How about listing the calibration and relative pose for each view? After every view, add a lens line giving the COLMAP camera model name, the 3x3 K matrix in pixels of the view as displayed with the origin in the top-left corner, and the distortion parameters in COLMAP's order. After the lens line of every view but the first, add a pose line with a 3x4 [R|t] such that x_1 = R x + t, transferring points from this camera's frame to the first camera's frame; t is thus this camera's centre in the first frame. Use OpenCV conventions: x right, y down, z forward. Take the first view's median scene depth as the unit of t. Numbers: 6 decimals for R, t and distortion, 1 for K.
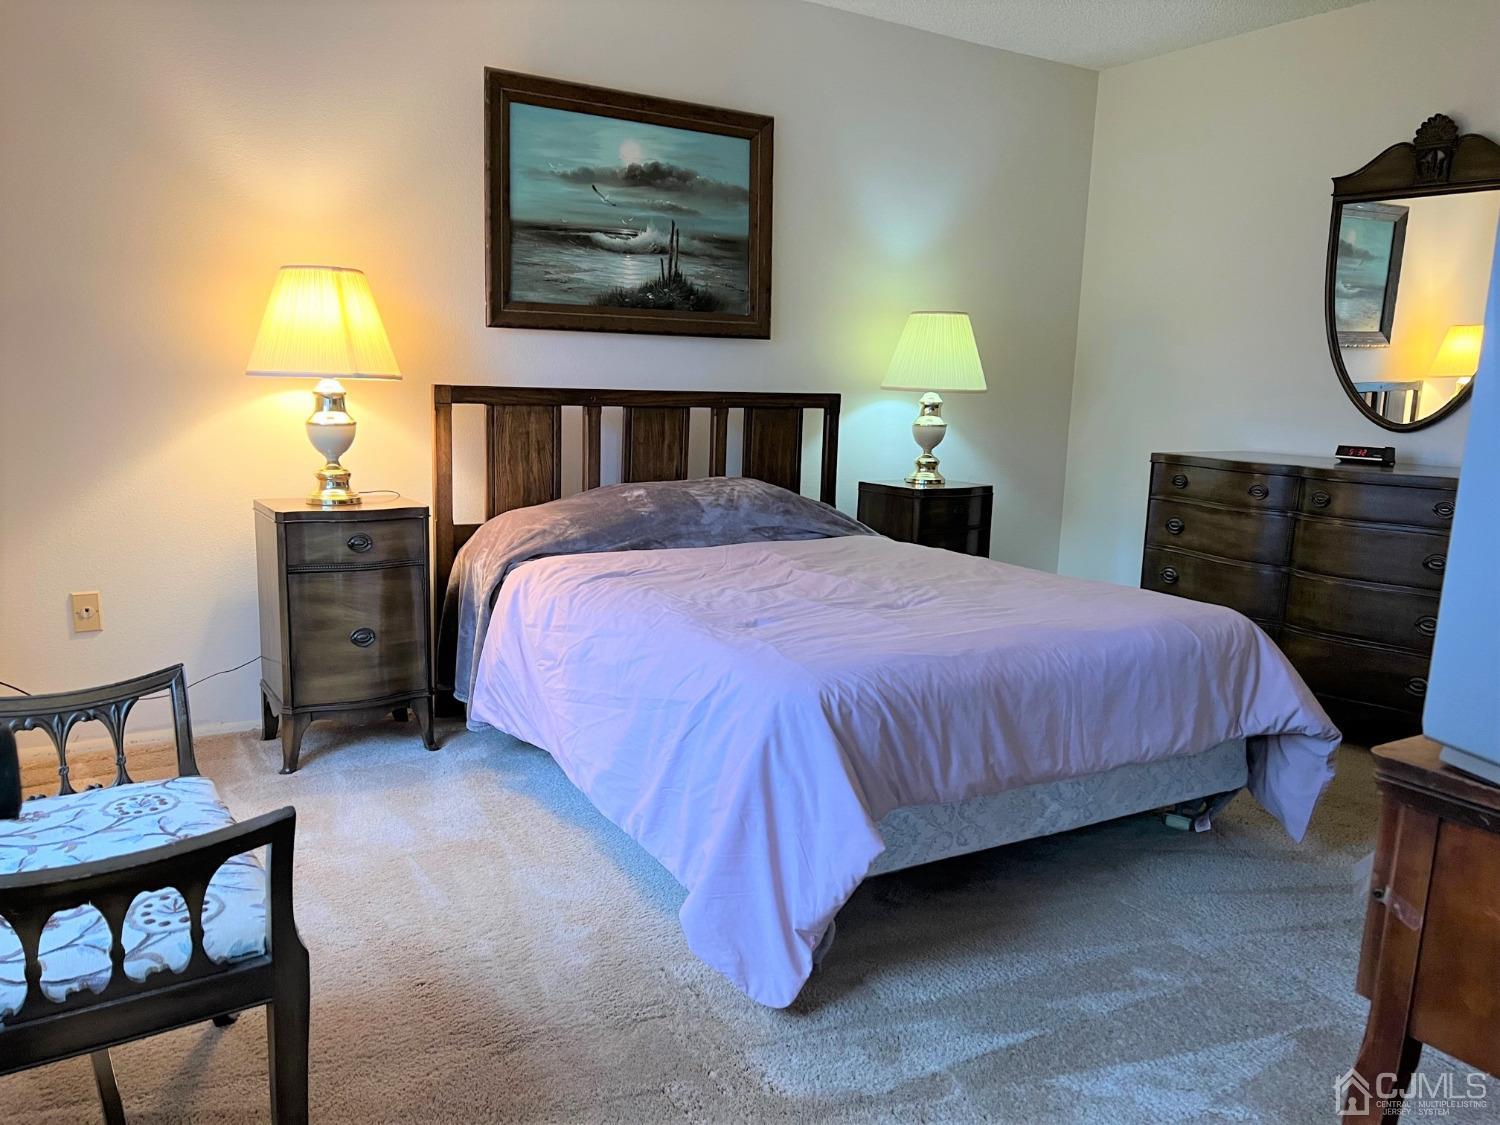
lens RADIAL K [[1138.9, 0, 738.3], [0, 1138.9, 572.9], [0, 0, 1]] dist [0.068289, -0.076239]
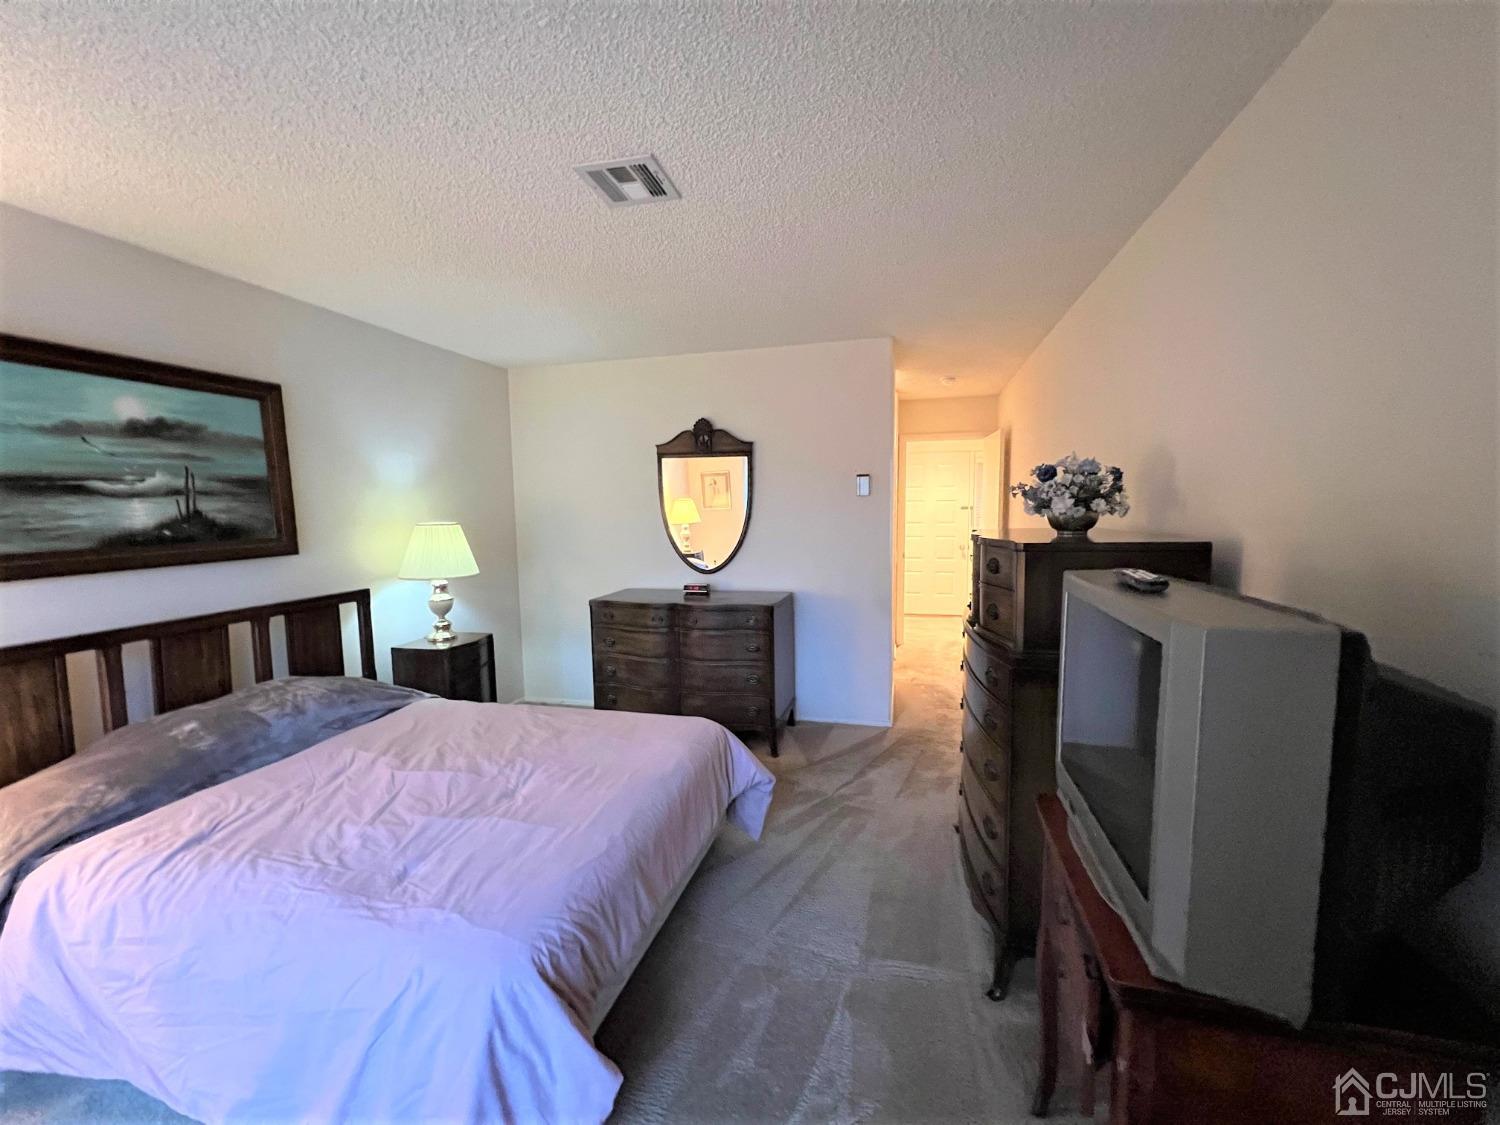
lens RADIAL K [[605.7, 0, 754.8], [0, 605.7, 560.1], [0, 0, 1]] dist [0.005985, -0.001255]
pose [[0.726839, -0.101973, 0.679195, -0.067949], [0.156235, 0.987539, -0.018927, -0.119067], [-0.668802, 0.119871, 0.733713, 0.196623]]
